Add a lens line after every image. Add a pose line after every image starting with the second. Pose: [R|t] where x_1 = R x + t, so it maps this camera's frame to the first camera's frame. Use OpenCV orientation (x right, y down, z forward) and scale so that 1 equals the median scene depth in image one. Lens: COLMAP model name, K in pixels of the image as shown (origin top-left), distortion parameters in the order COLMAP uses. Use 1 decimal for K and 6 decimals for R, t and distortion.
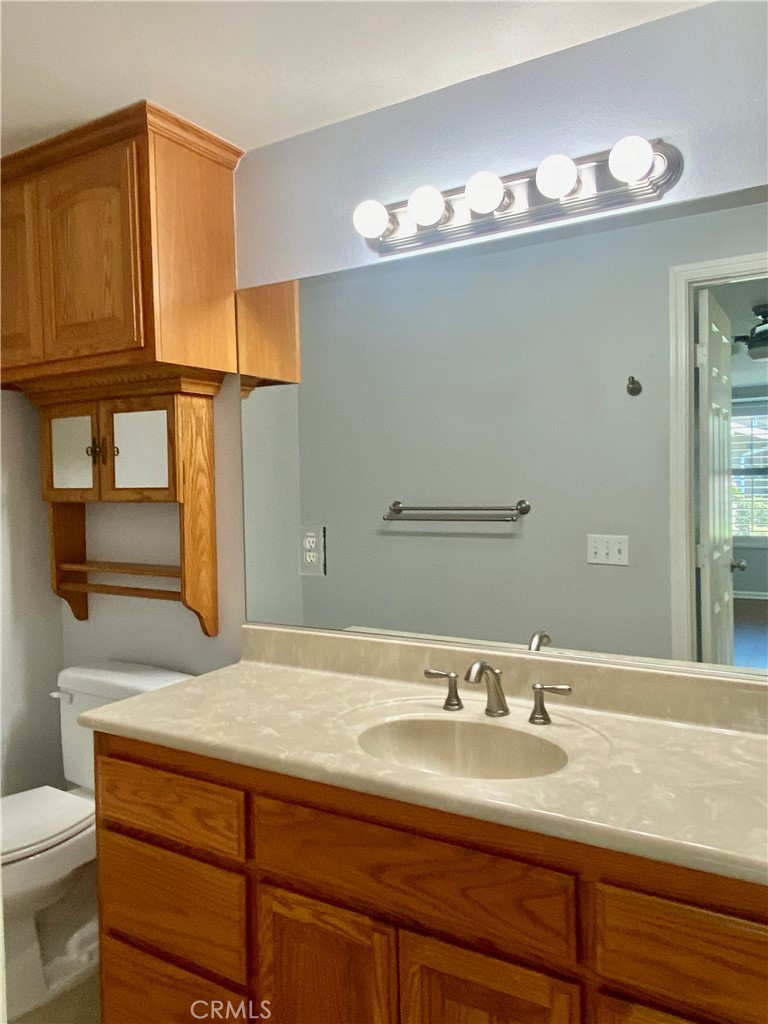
lens RADIAL K [[755.0, 0, 384.0], [0, 755.0, 512.0], [0, 0, 1]] dist [0.091767, -0.170399]
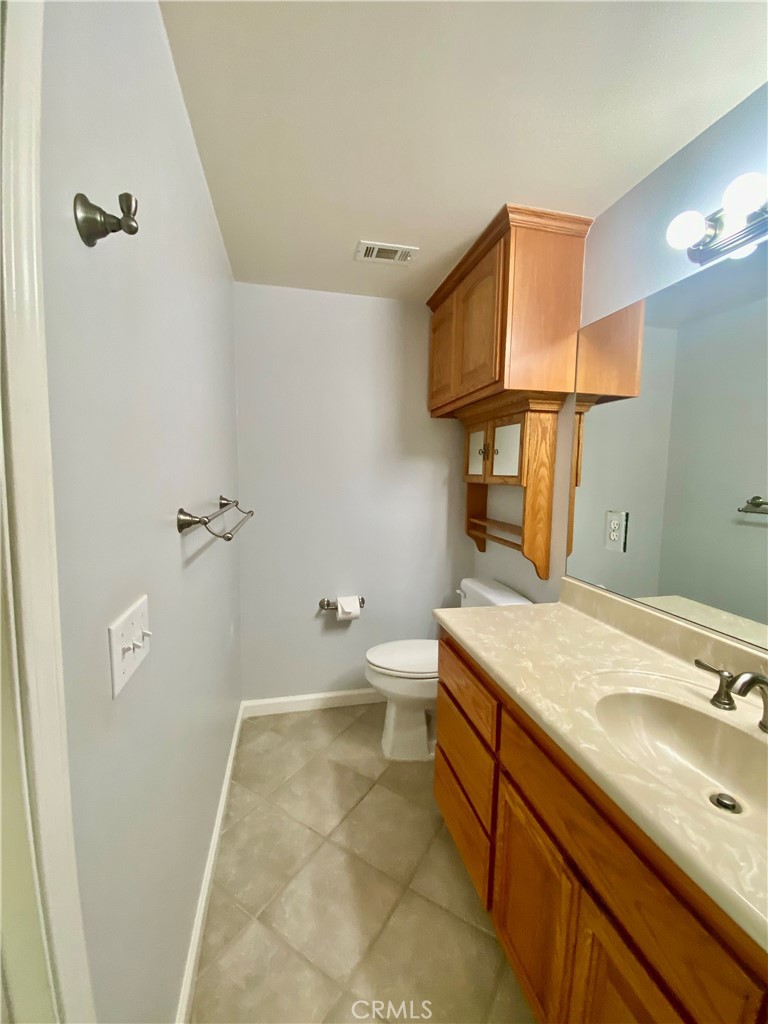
lens RADIAL K [[410.3, 0, 381.2], [0, 410.3, 511.4], [0, 0, 1]] dist [0.011172, -0.017116]
pose [[0.689961, 0.097804, -0.717209, 0.116865], [-0.059567, 0.995141, 0.078401, -0.009971], [0.721392, -0.011371, 0.692434, 0.251371]]
